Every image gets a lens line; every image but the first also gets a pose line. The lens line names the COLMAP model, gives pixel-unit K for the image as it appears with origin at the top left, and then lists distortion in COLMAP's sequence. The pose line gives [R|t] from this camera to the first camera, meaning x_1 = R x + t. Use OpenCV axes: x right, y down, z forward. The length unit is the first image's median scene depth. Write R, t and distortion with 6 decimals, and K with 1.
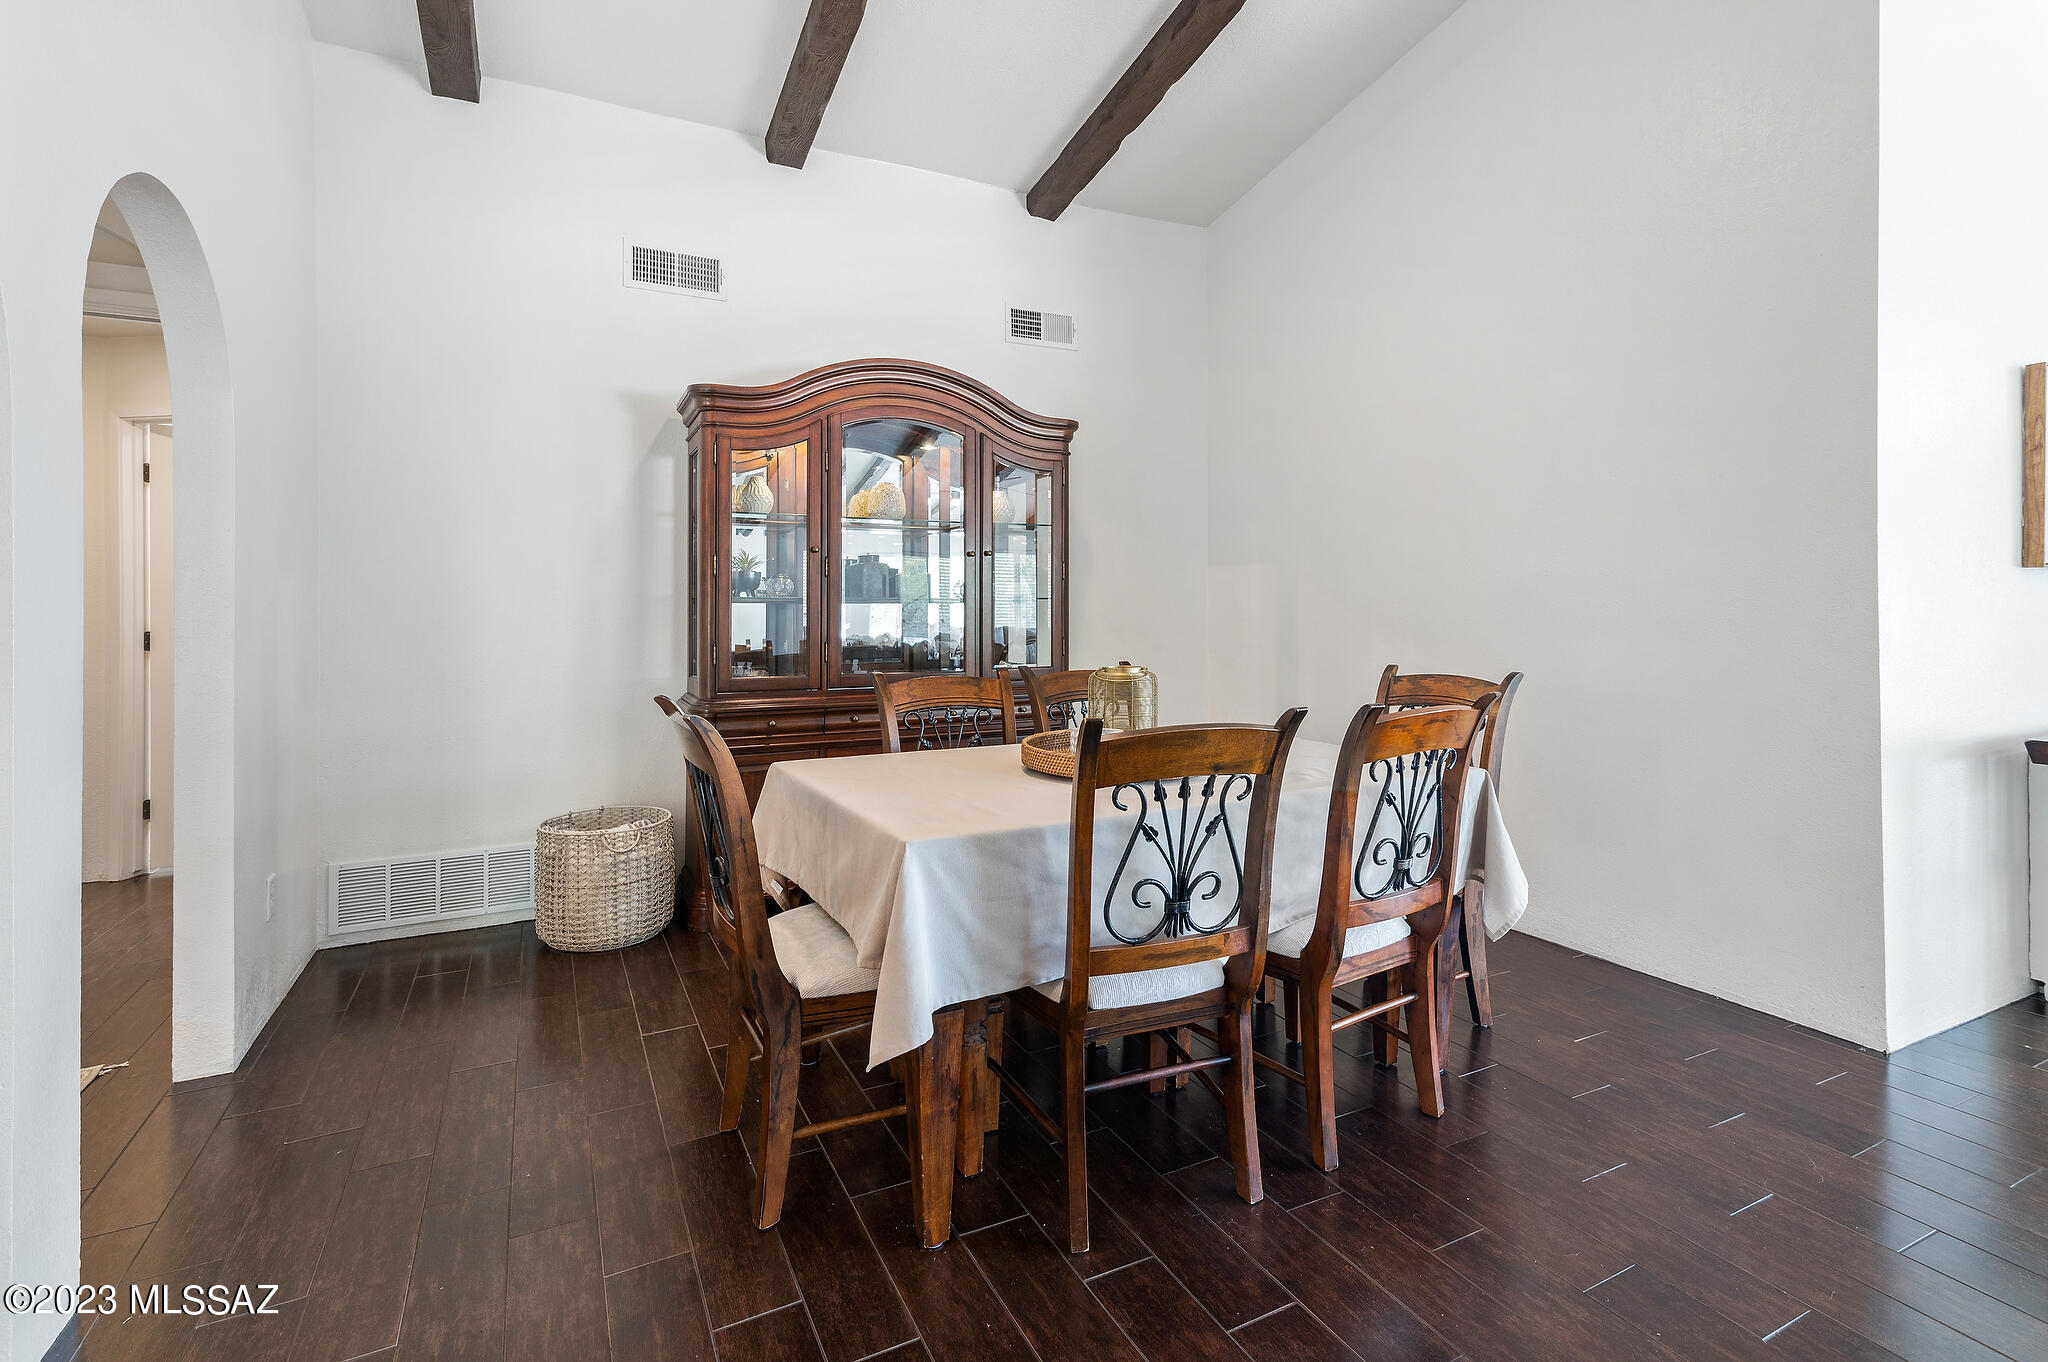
lens RADIAL K [[956.6, 0, 1018.9], [0, 956.6, 600.0], [0, 0, 1]] dist [0.017081, -0.000209]
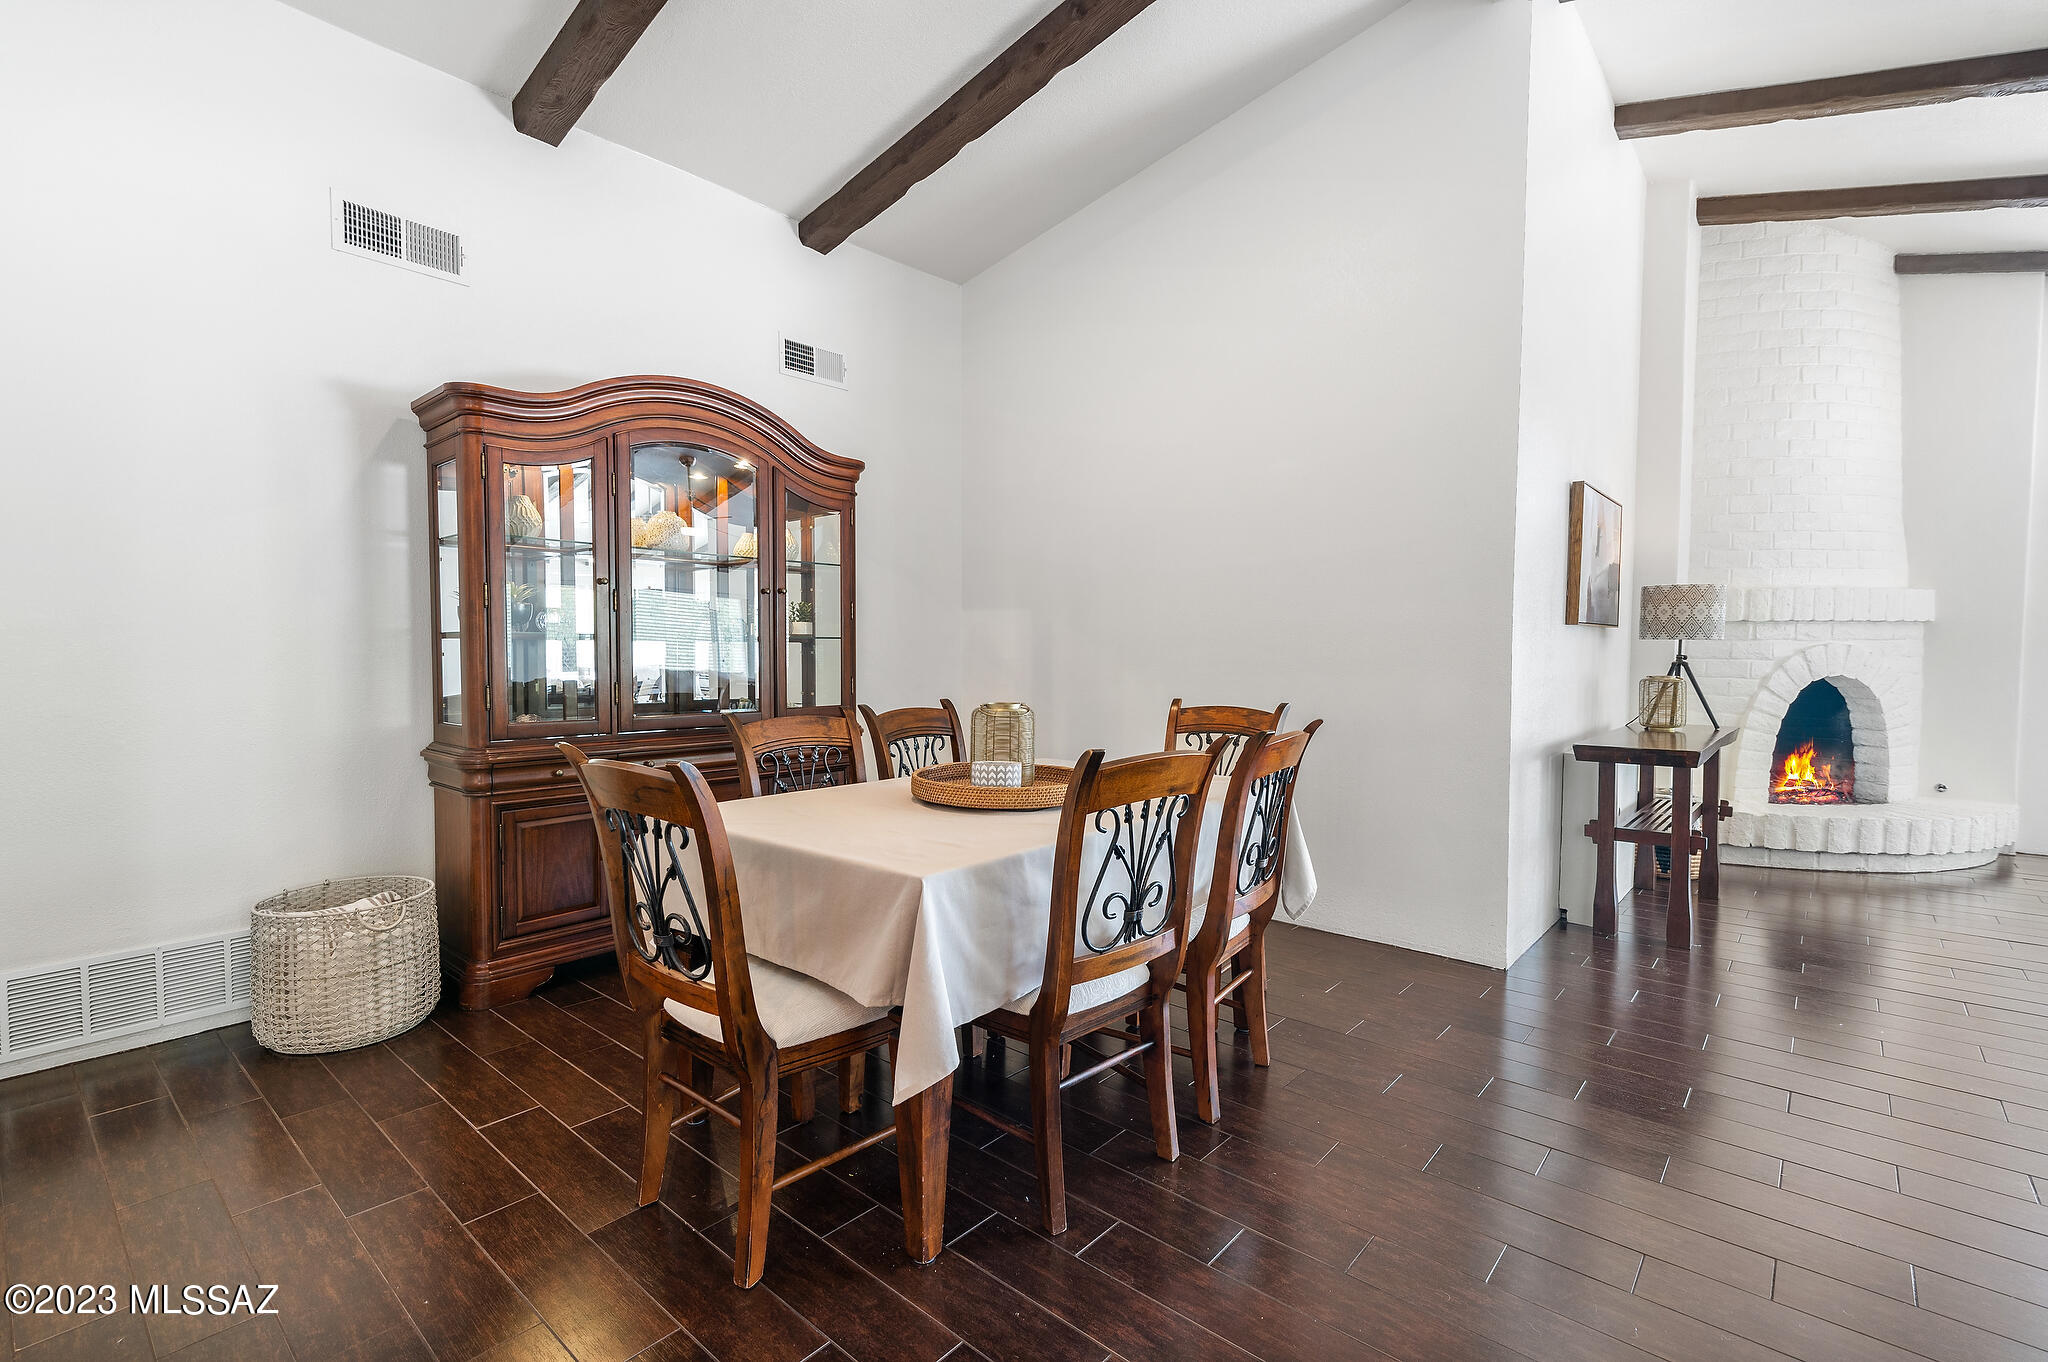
lens RADIAL K [[921.0, 0, 1018.5], [0, 921.0, 684.9], [0, 0, 1]] dist [0.014639, -0.000496]
pose [[0.926852, -0.007295, 0.375355, -0.229730], [-0.010407, 0.998928, 0.045111, 0.002744], [-0.375282, -0.045718, 0.925783, 0.042274]]
